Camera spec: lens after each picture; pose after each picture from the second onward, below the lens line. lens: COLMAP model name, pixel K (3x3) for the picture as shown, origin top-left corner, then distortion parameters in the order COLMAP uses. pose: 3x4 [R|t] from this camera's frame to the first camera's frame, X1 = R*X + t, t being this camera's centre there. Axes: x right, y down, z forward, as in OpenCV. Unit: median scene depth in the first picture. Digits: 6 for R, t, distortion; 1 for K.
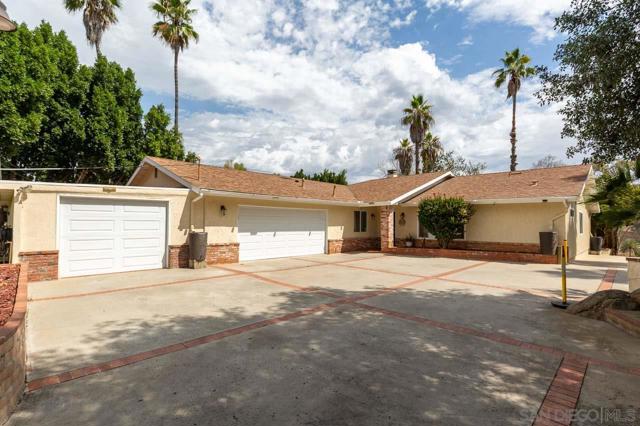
lens RADIAL K [[304.3, 0, 320.0], [0, 304.3, 213.0], [0, 0, 1]] dist [-0.002695, 0.000246]
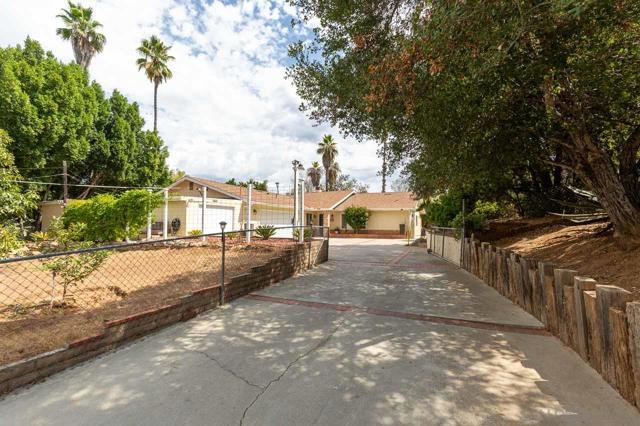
lens RADIAL K [[290.4, 0, 320.0], [0, 290.4, 213.0], [0, 0, 1]] dist [0.044329, -0.000143]
pose [[0.933677, 0.011847, 0.357919, -0.212416], [-0.008357, 0.999901, -0.011297, 0.005179], [-0.358018, 0.007556, 0.933684, -0.292093]]
